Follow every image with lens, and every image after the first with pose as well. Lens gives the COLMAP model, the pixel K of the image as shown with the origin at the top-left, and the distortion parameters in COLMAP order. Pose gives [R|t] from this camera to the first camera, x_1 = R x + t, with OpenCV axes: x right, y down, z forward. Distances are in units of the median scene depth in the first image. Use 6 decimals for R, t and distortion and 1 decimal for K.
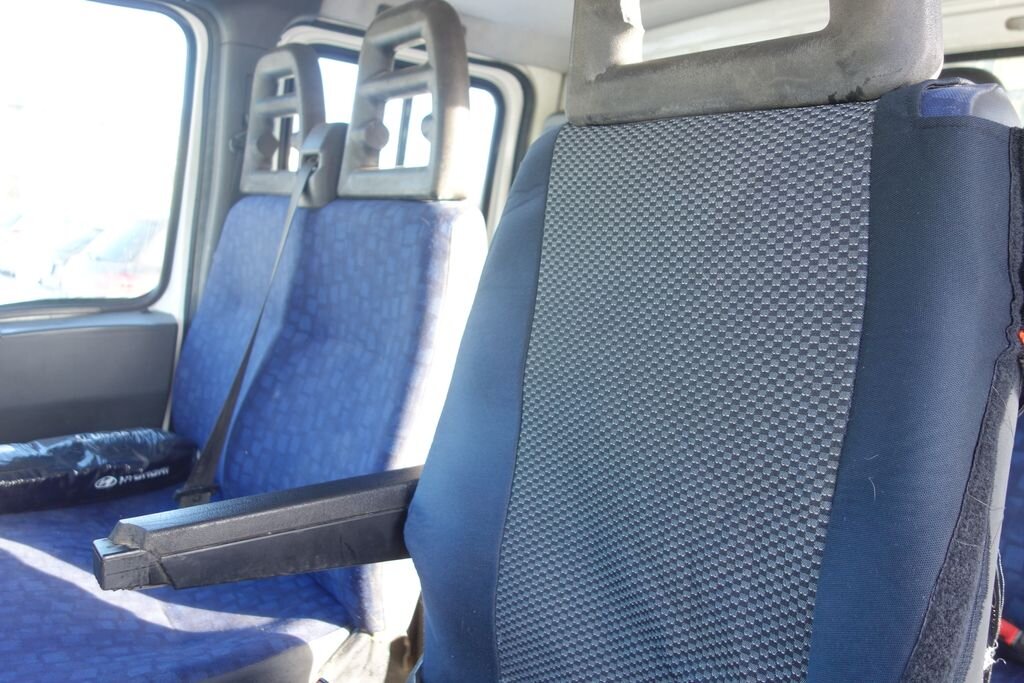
lens RADIAL K [[813.1, 0, 519.3], [0, 813.1, 339.5], [0, 0, 1]] dist [-0.001835, 0.000886]
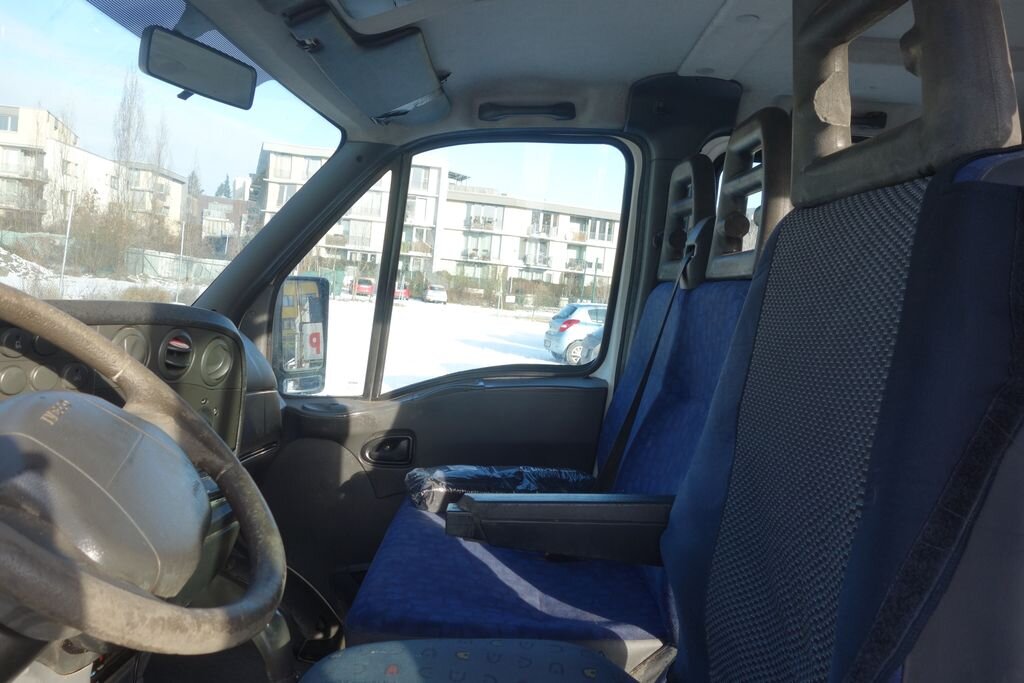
lens RADIAL K [[813.1, 0, 505.5], [0, 813.1, 341.1], [0, 0, 1]] dist [-0.001835, 0.000886]
pose [[0.805911, 0.013801, -0.591876, 0.246199], [-0.079483, 0.993200, -0.085067, 0.036250], [0.586678, 0.115600, 0.801527, -0.103227]]
